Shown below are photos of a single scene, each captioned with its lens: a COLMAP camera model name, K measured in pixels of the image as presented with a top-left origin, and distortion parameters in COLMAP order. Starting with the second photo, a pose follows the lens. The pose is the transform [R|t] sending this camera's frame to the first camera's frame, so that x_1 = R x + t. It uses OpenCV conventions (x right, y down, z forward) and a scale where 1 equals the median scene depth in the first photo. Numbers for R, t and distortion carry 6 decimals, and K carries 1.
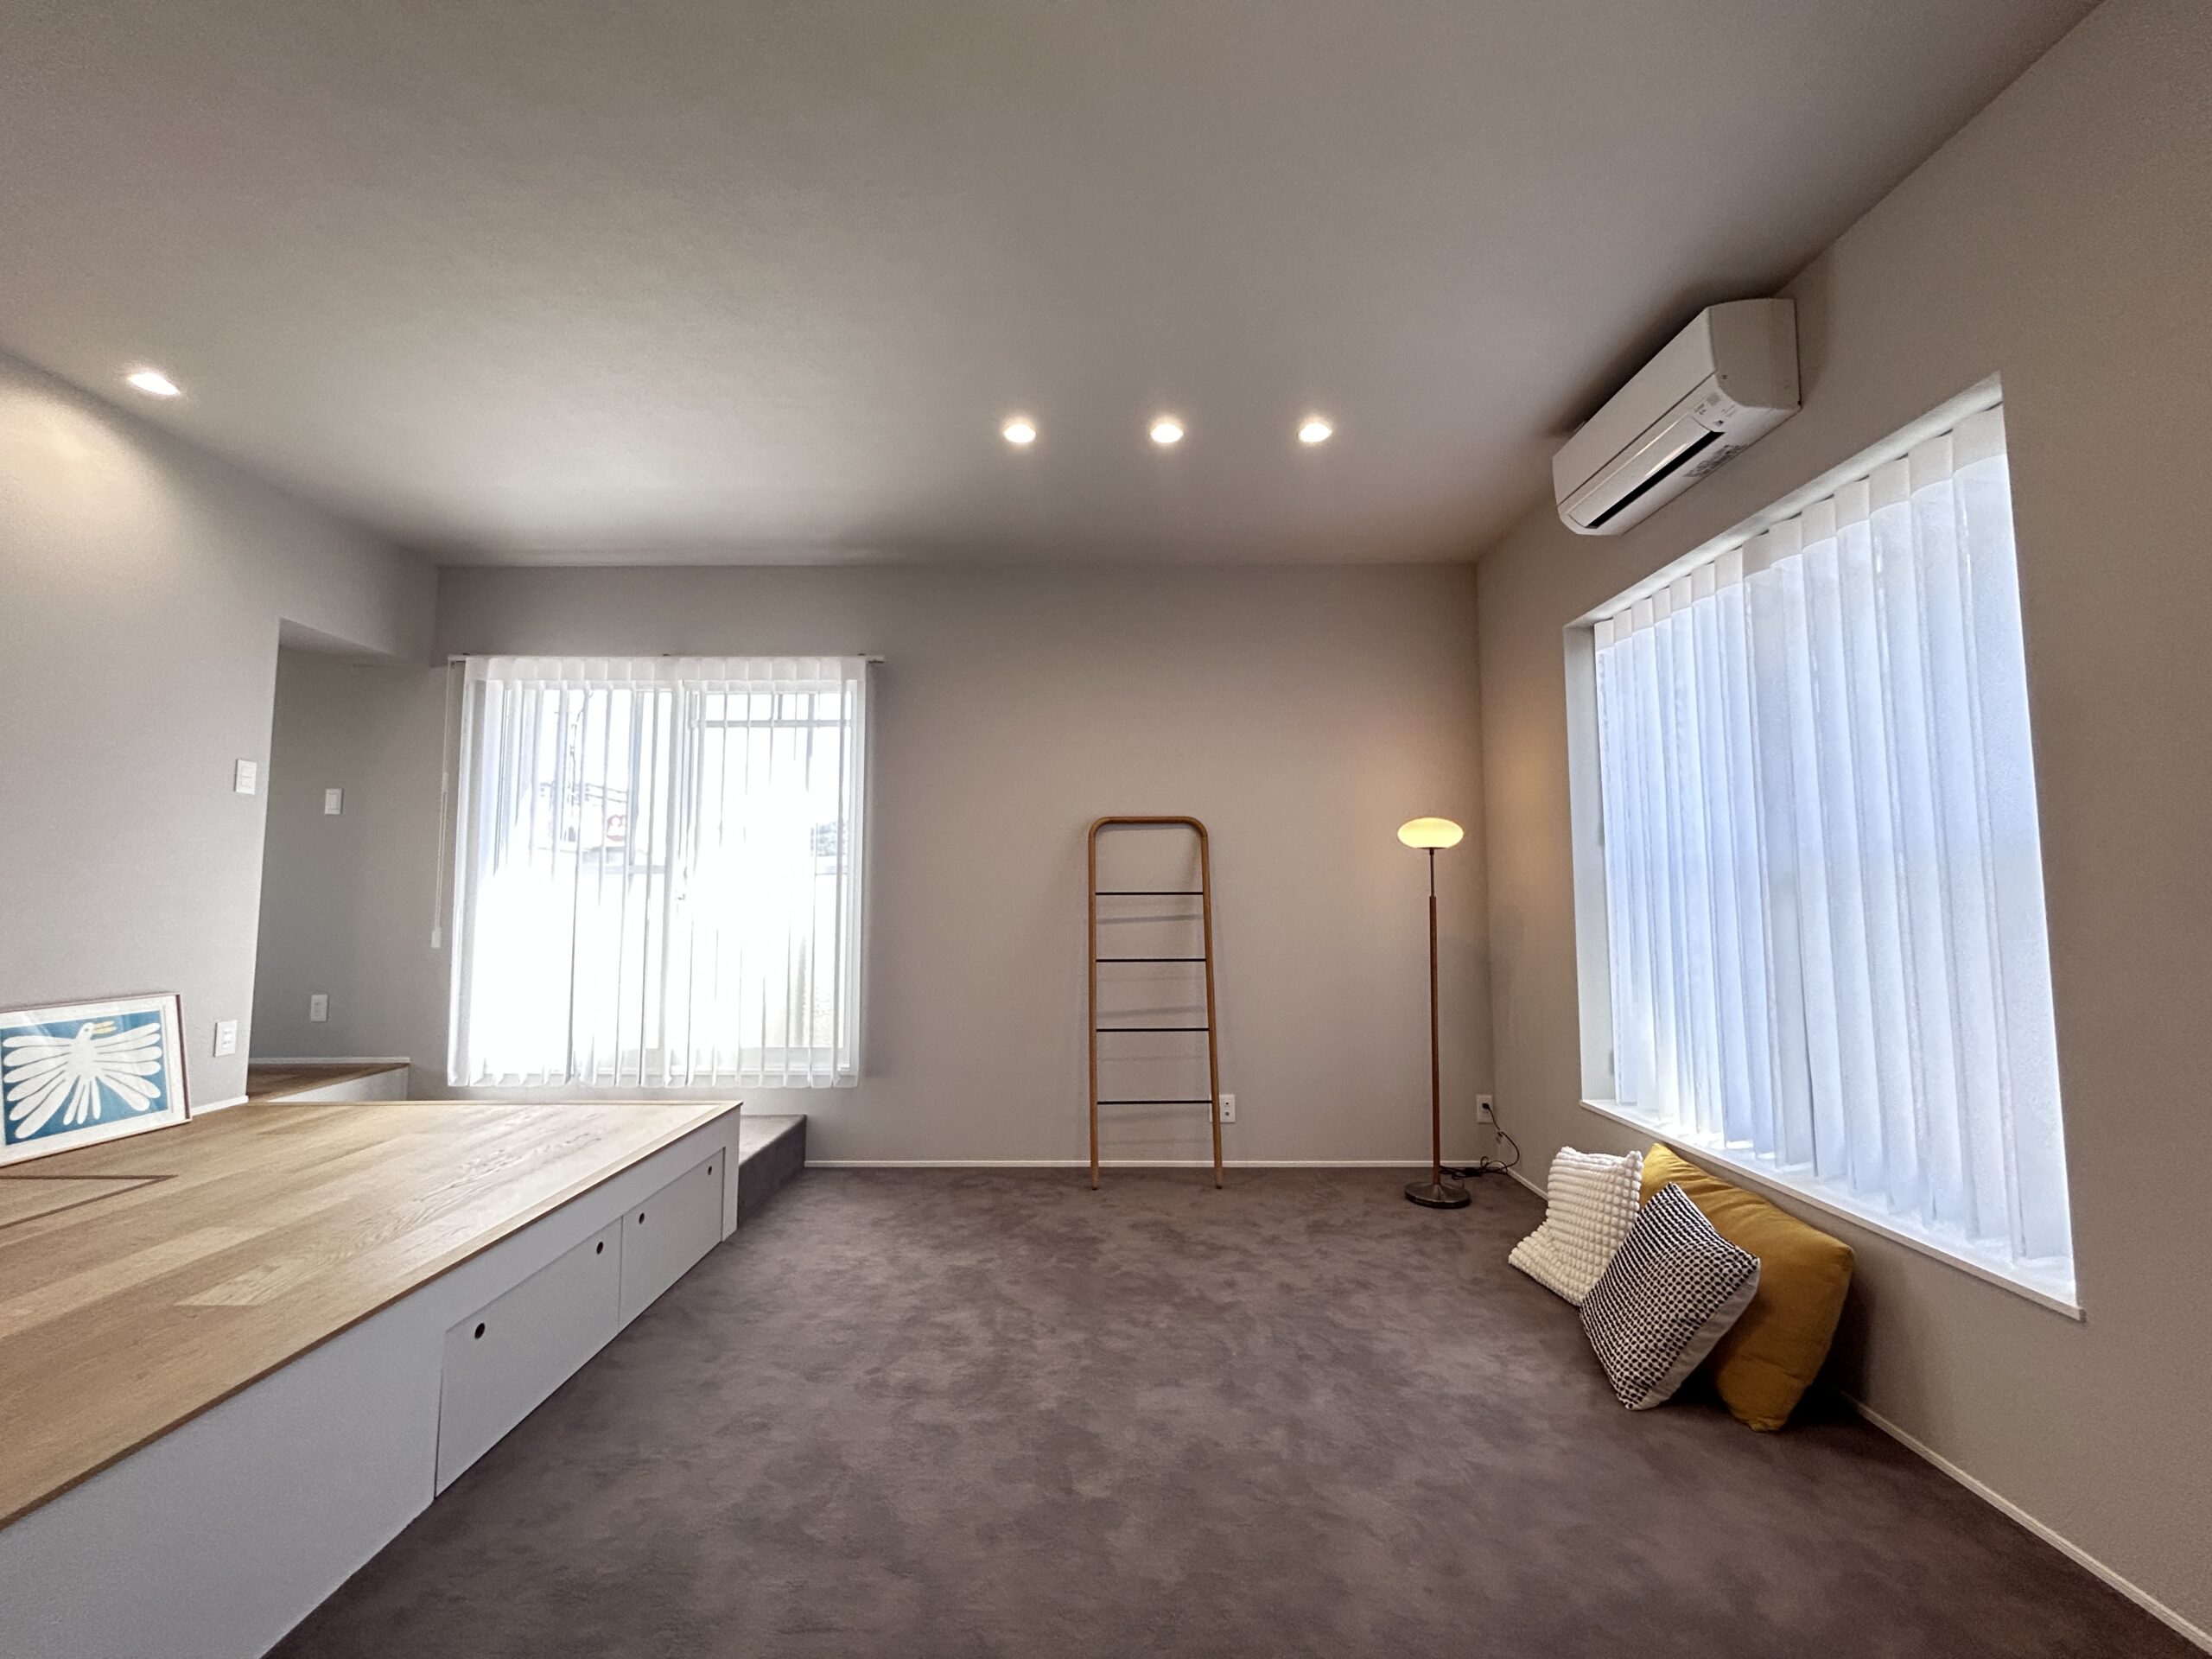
lens RADIAL K [[894.0, 0, 1100.3], [0, 894.0, 833.1], [0, 0, 1]] dist [0.005624, 0.000318]
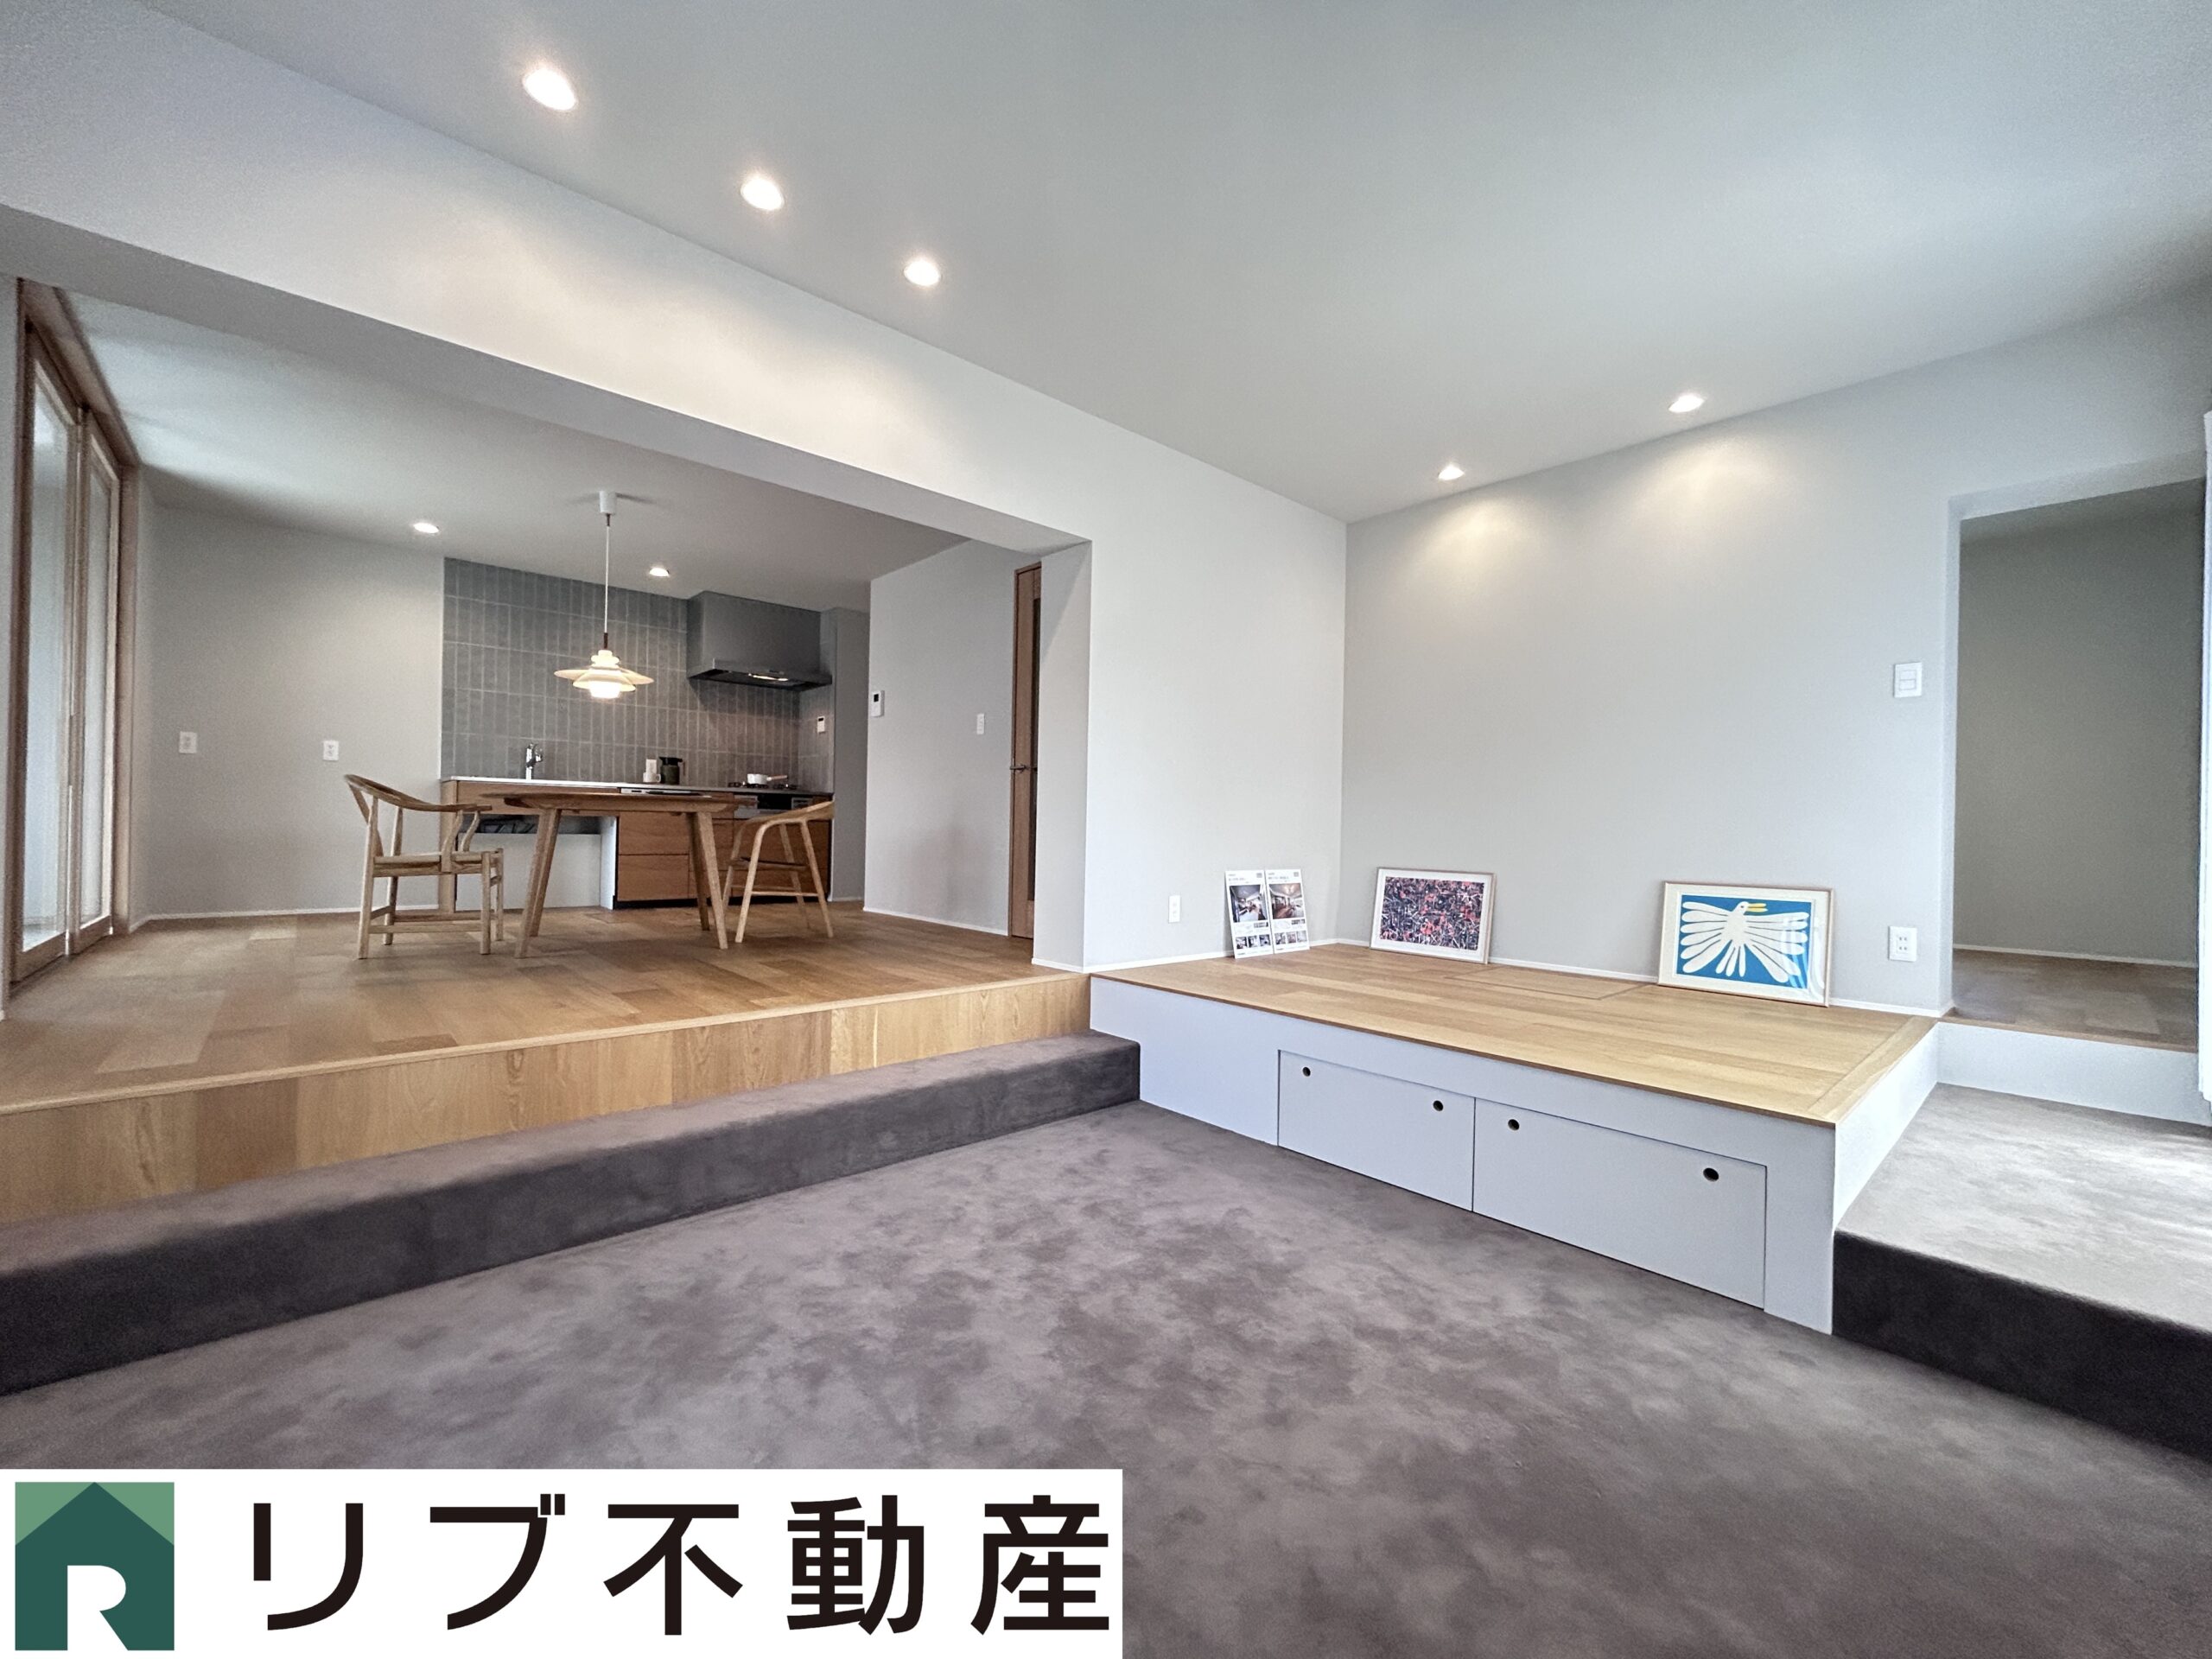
lens RADIAL K [[893.5, 0, 1102.5], [0, 893.5, 825.2], [0, 0, 1]] dist [-0.005076, 0.004707]
pose [[-0.742992, -0.018394, -0.669047, 0.382955], [0.029455, 0.997755, -0.060142, 0.141701], [0.668652, -0.064392, -0.740782, 1.250307]]
